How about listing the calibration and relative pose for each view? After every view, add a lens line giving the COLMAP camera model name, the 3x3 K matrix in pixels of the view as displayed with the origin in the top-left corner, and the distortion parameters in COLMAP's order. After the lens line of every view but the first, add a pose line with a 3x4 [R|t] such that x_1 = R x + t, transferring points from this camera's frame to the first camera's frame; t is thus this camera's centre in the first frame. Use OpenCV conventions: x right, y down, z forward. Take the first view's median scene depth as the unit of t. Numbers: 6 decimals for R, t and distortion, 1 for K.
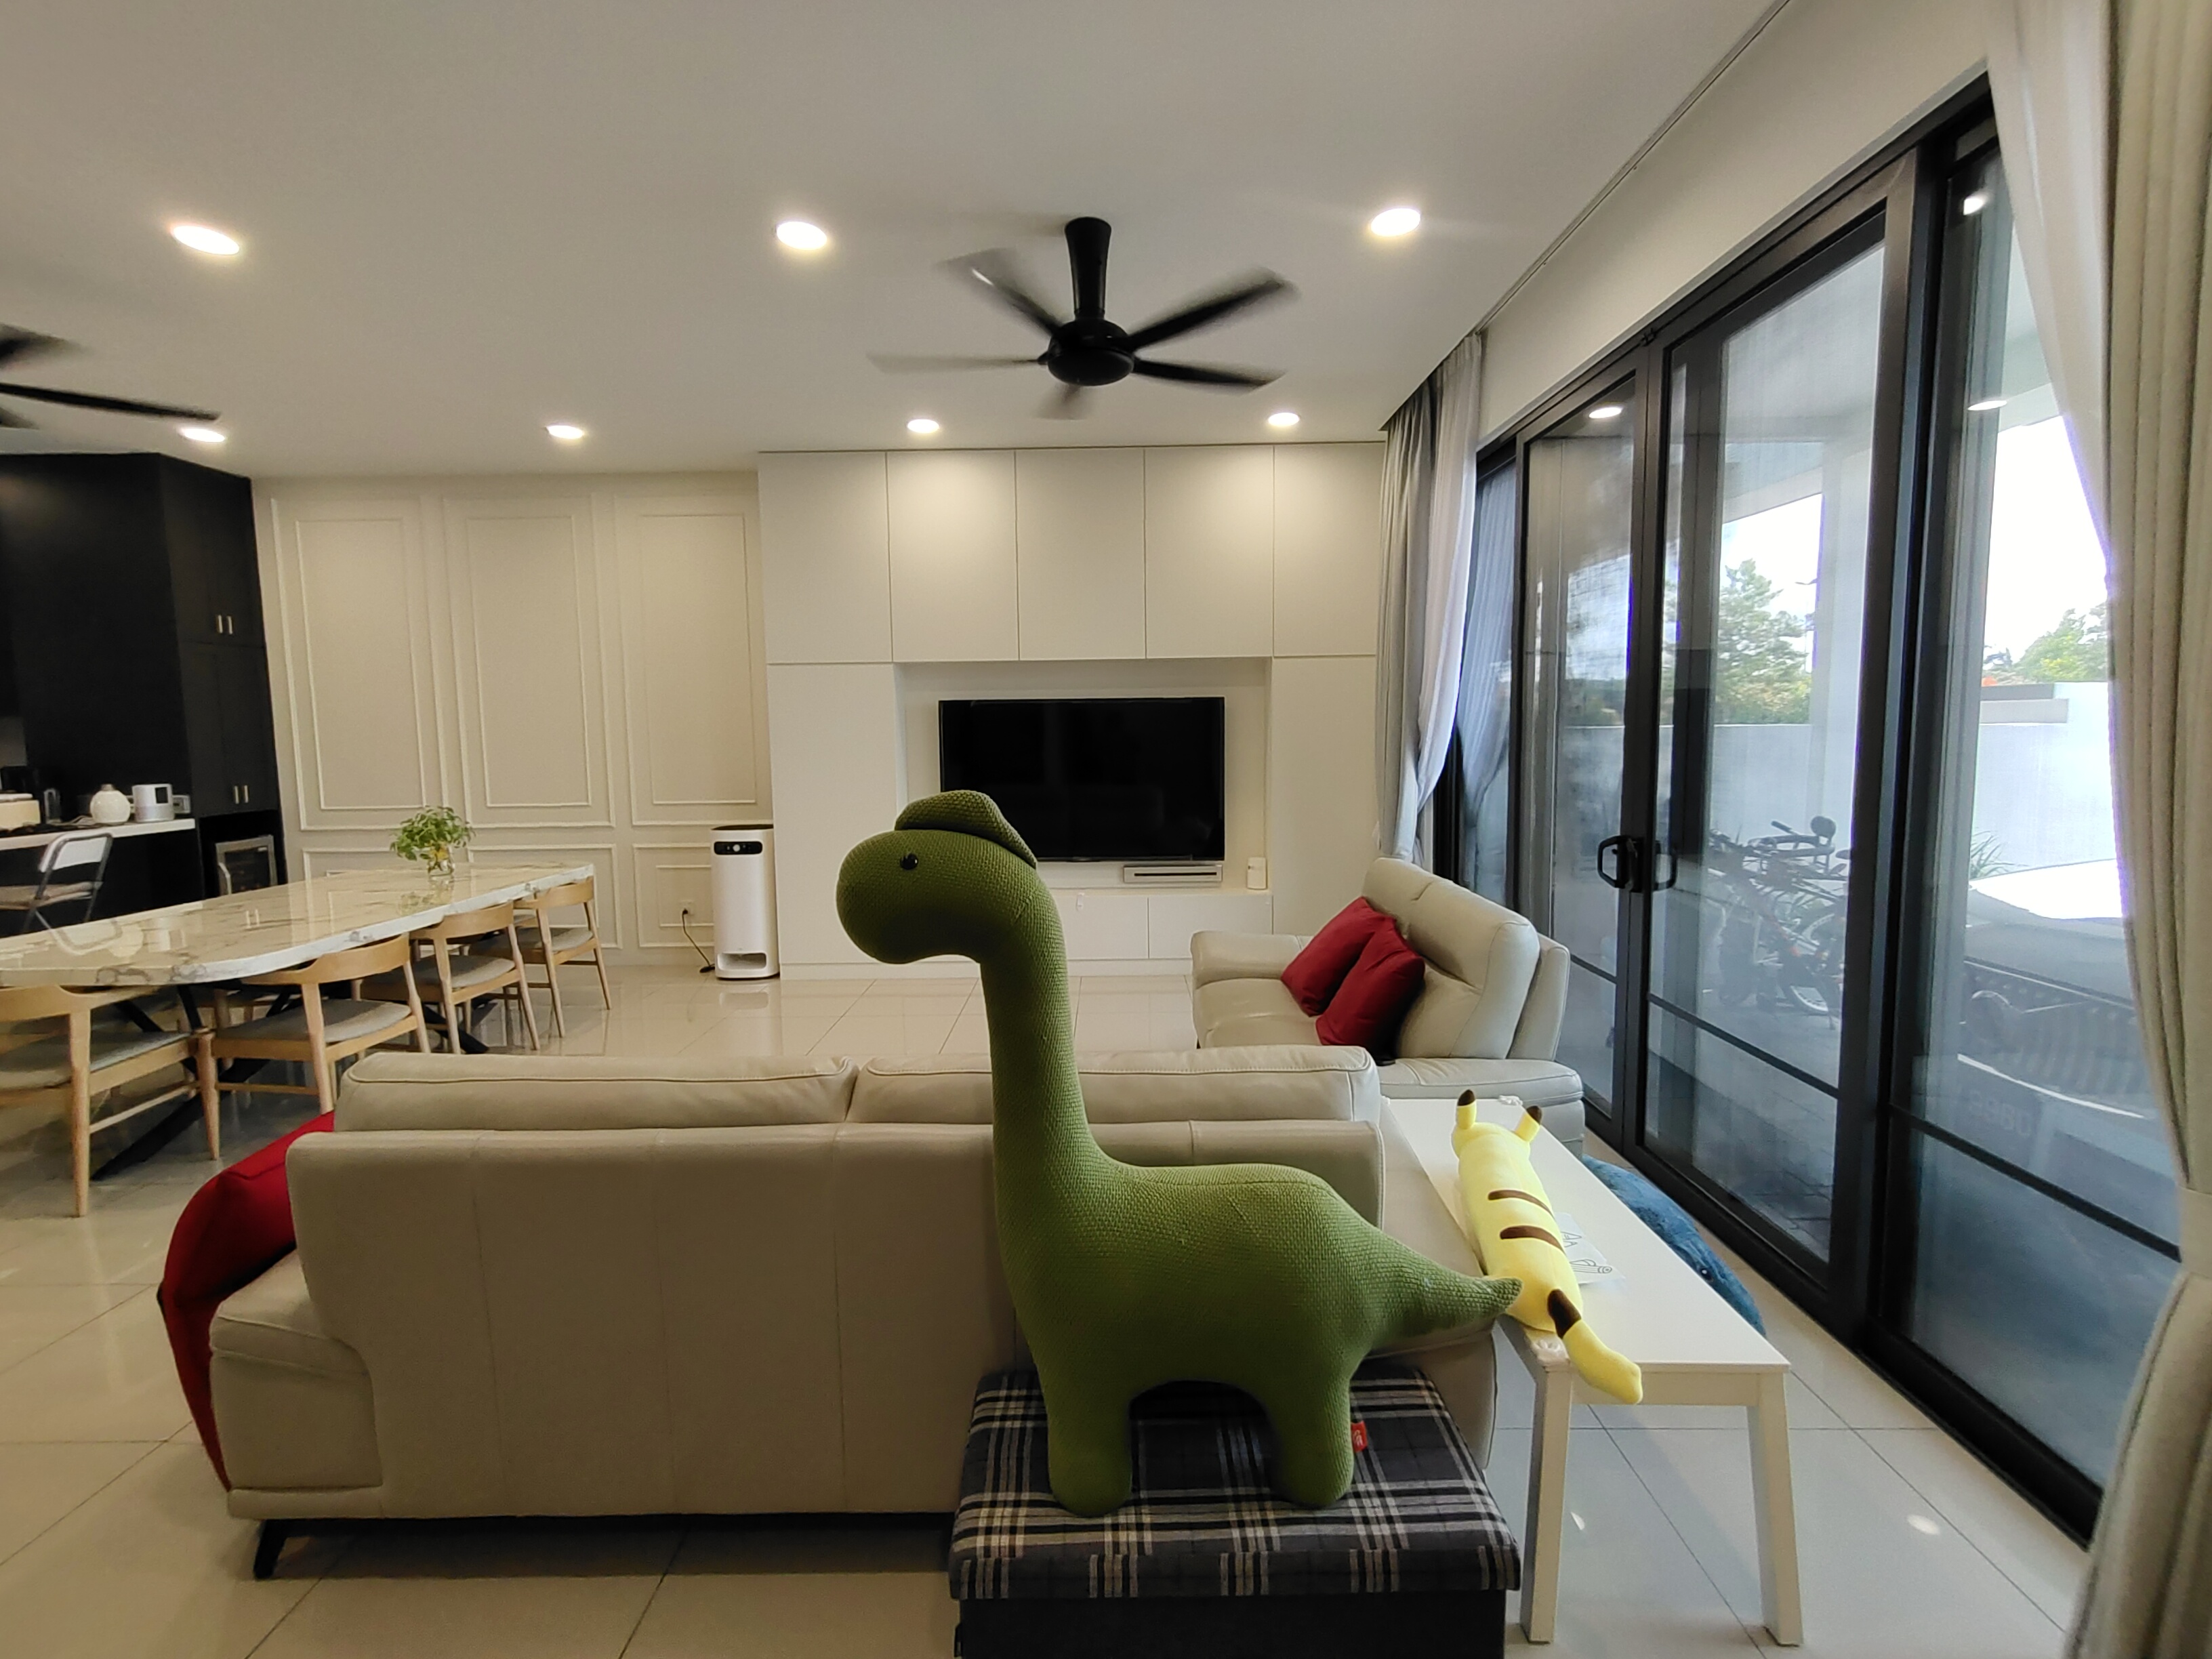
lens RADIAL K [[995.5, 0, 1103.5], [0, 995.5, 830.9], [0, 0, 1]] dist [0.011880, -0.000239]
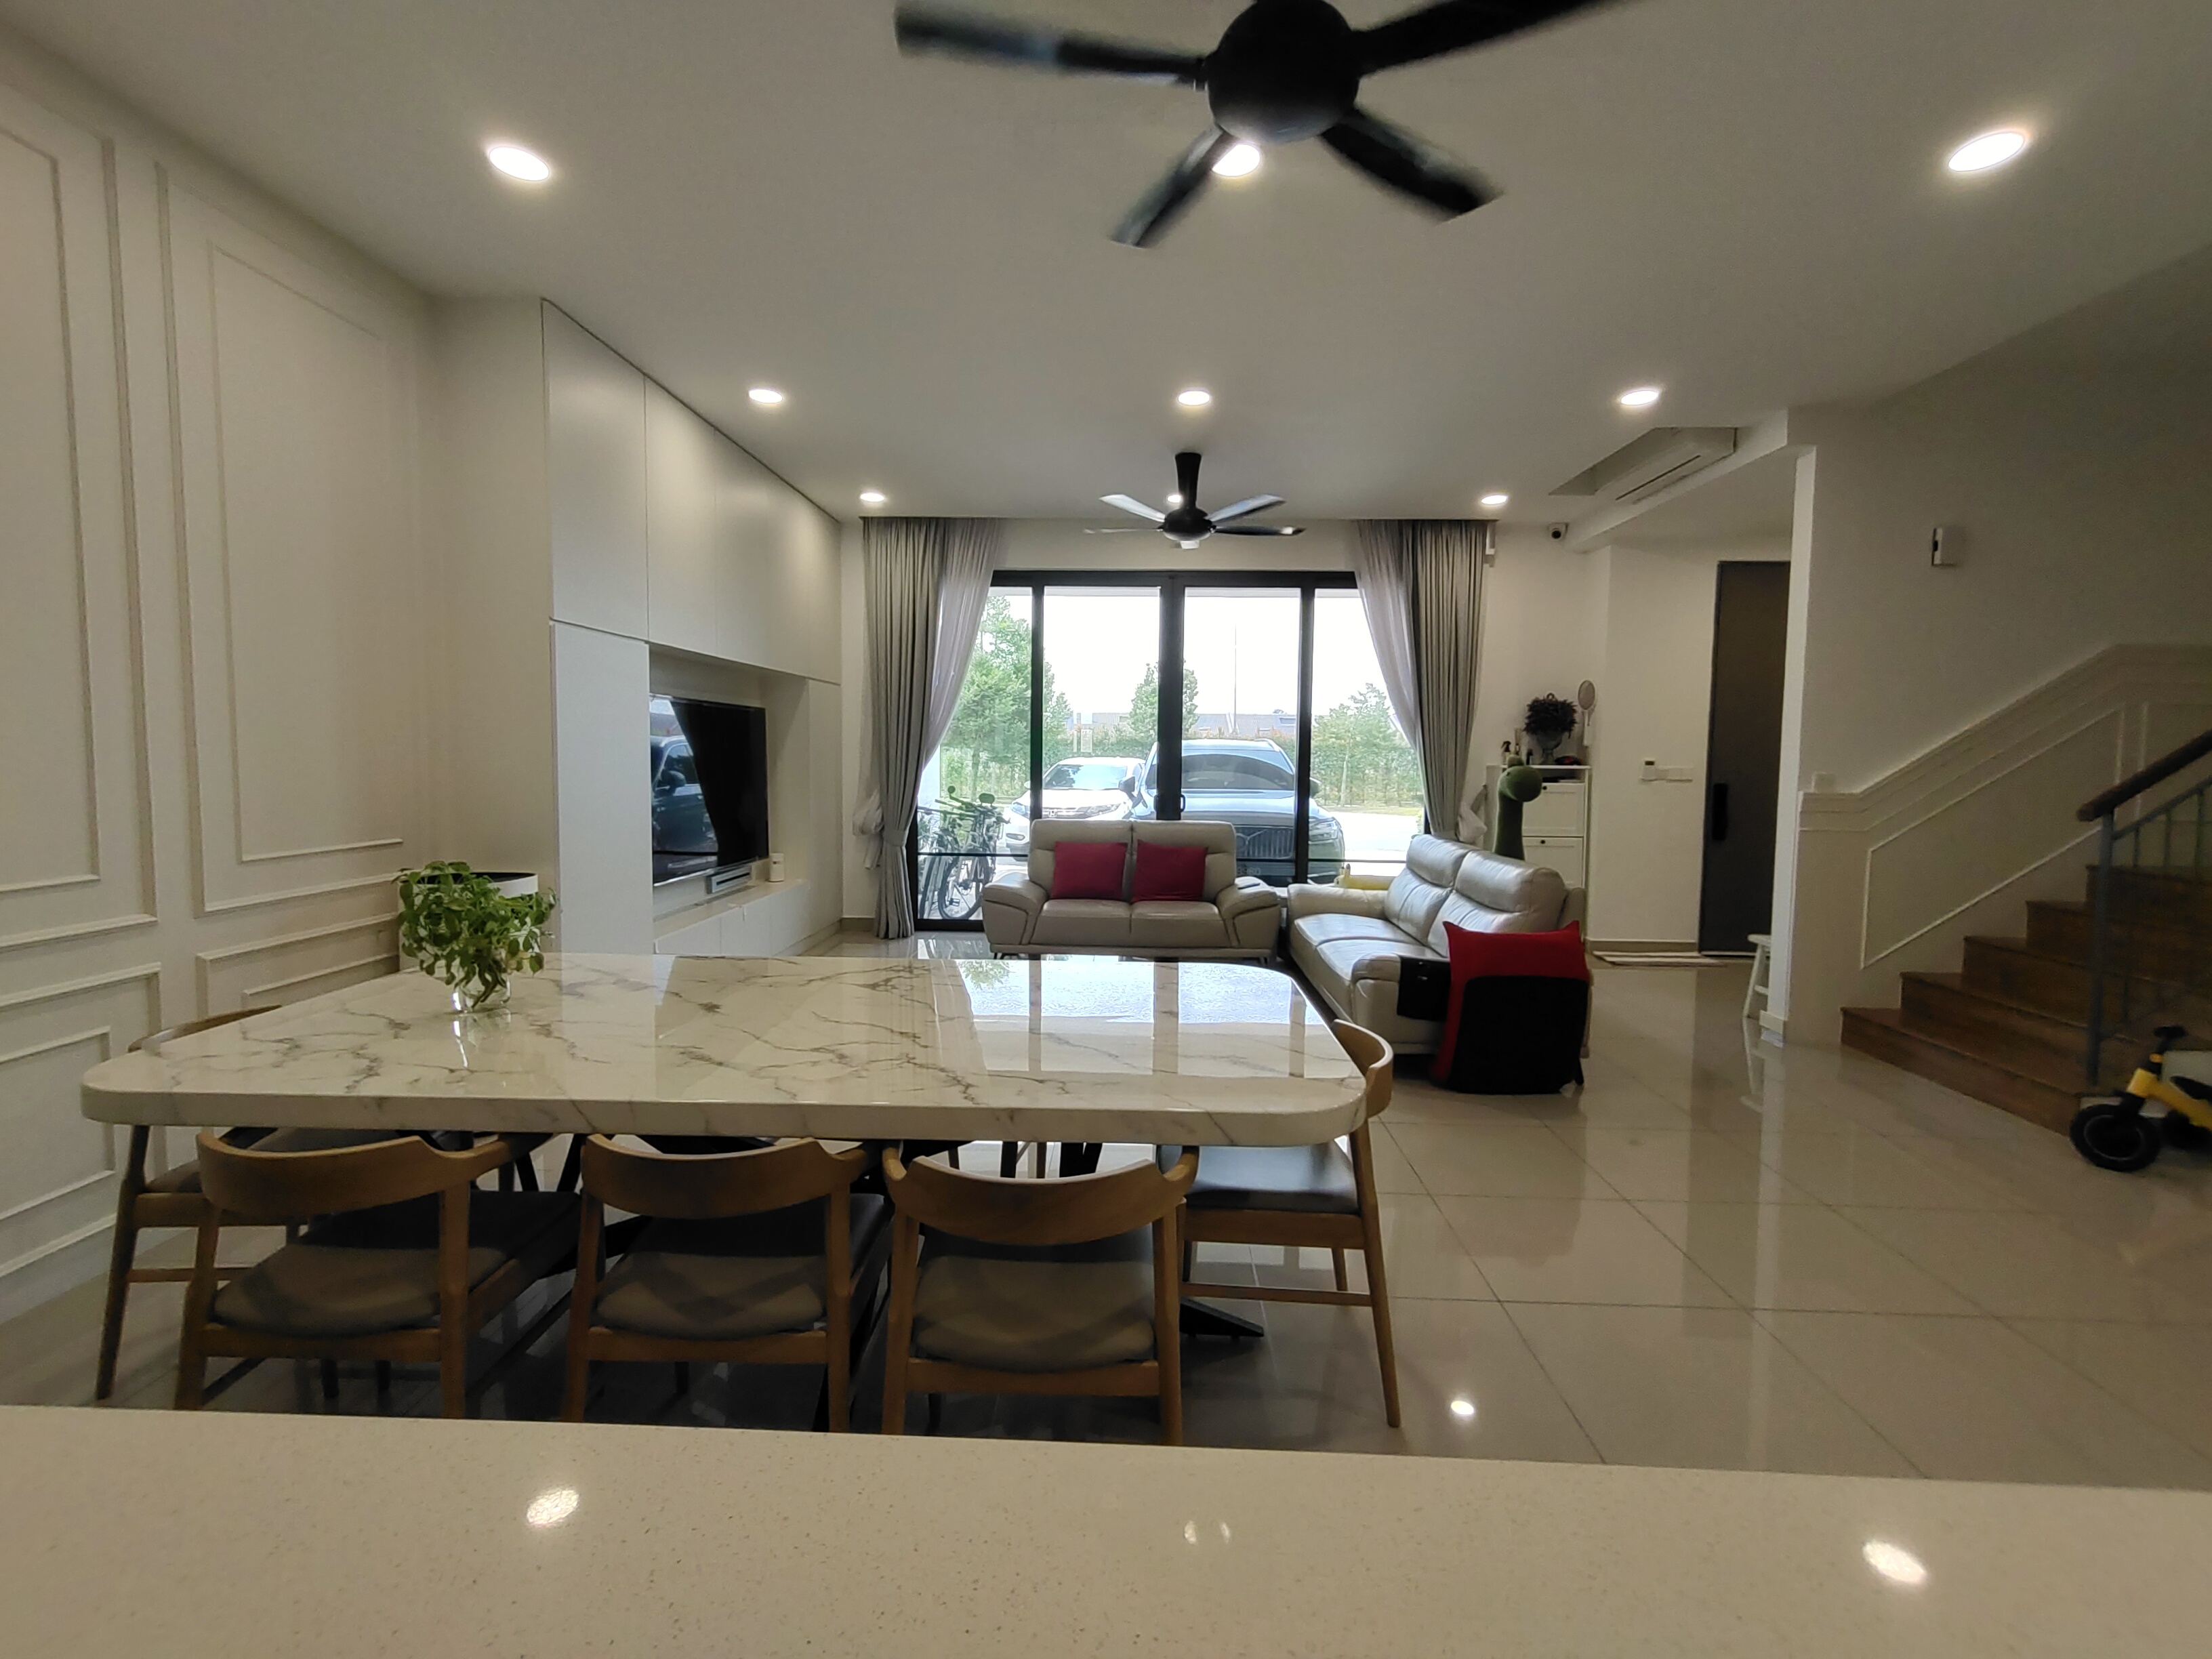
lens RADIAL K [[995.5, 0, 1102.9], [0, 995.5, 810.3], [0, 0, 1]] dist [0.011880, -0.000239]
pose [[0.028033, -0.045037, 0.998592, -1.035510], [0.091941, 0.994866, 0.042288, -0.037657], [-0.995370, 0.090626, 0.032030, 0.651957]]
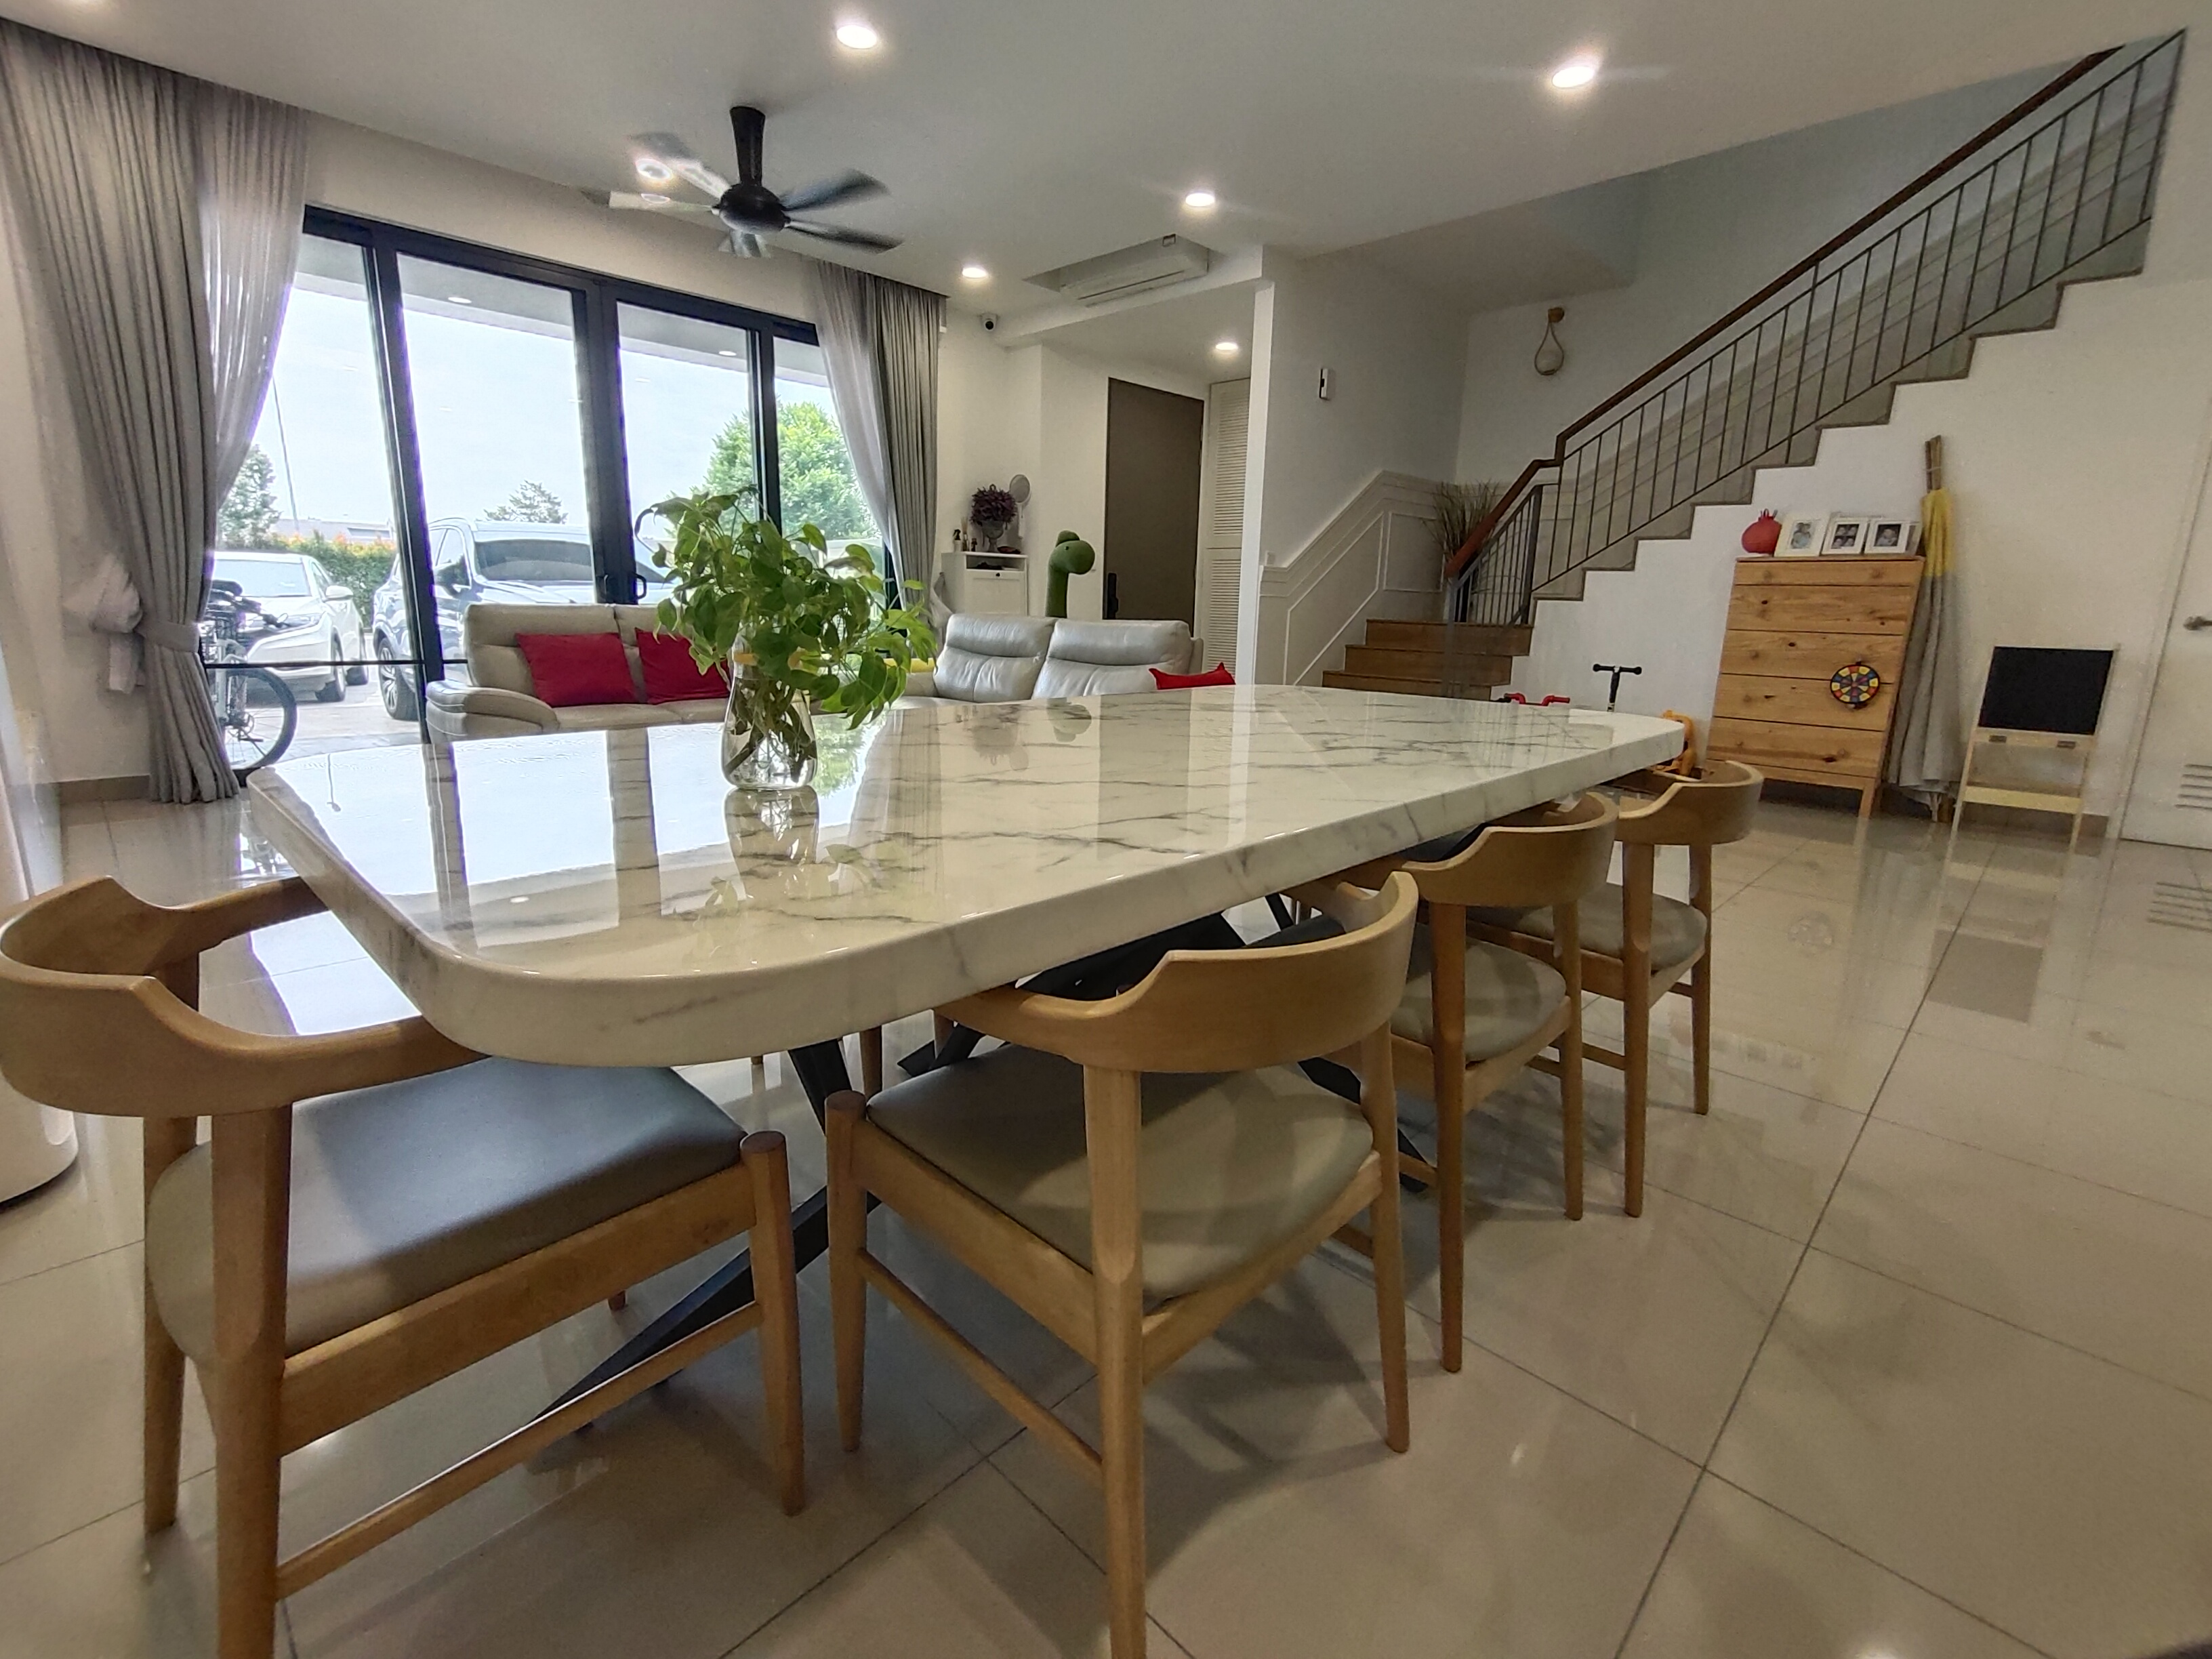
lens RADIAL K [[995.5, 0, 1099.4], [0, 995.5, 810.6], [0, 0, 1]] dist [0.011880, -0.000239]
pose [[-0.719784, -0.147194, 0.678414, -0.830056], [0.059517, 0.960579, 0.271561, -0.012725], [-0.691642, 0.235843, -0.682649, 1.044939]]
